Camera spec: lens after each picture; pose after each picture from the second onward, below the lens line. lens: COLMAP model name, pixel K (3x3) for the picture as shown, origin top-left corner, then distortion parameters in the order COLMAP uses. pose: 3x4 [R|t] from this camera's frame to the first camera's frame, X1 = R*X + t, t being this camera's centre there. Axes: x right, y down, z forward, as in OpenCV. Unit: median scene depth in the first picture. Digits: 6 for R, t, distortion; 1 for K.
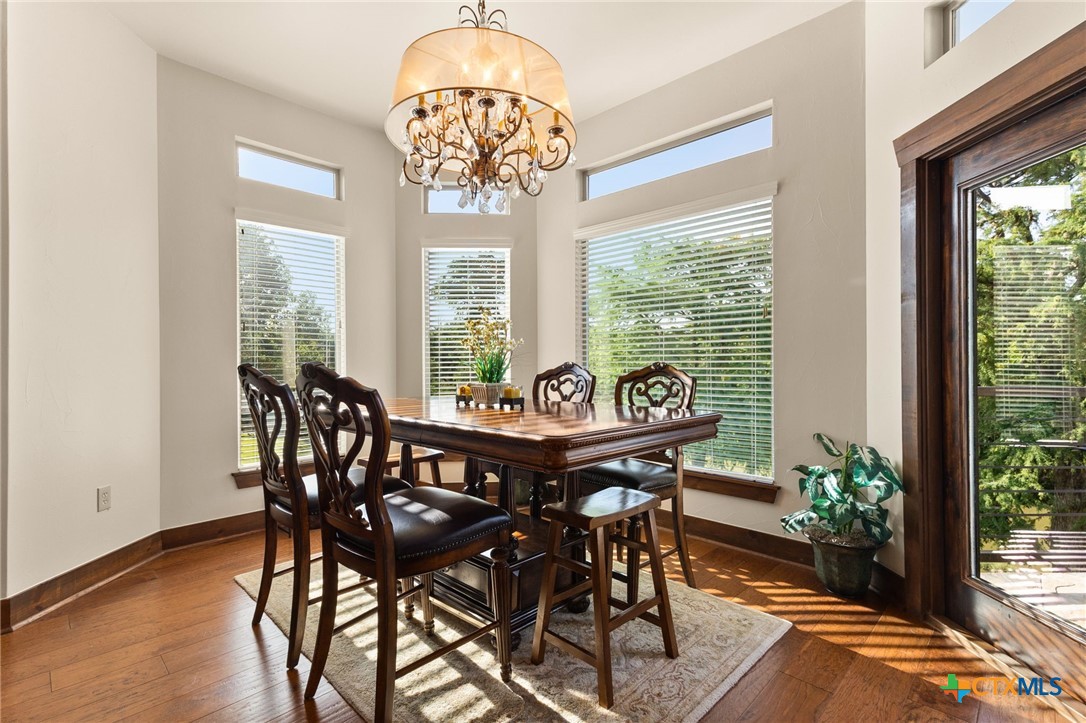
lens RADIAL K [[499.6, 0, 537.9], [0, 499.6, 359.3], [0, 0, 1]] dist [0.001830, -0.000023]
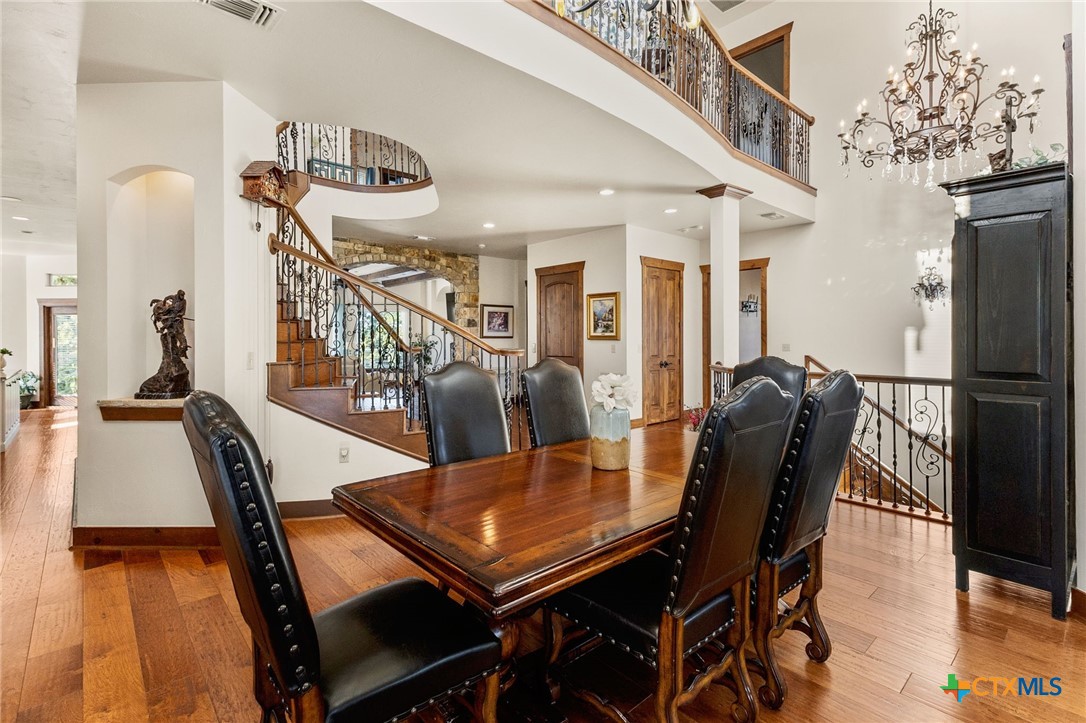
lens RADIAL K [[499.6, 0, 515.6], [0, 499.6, 333.4], [0, 0, 1]] dist [0.001830, -0.000023]
pose [[0.076472, 0.002147, 0.997069, -3.380973], [-0.001403, 0.999997, -0.002046, -0.153622], [-0.997071, -0.001243, 0.076474, -3.555780]]
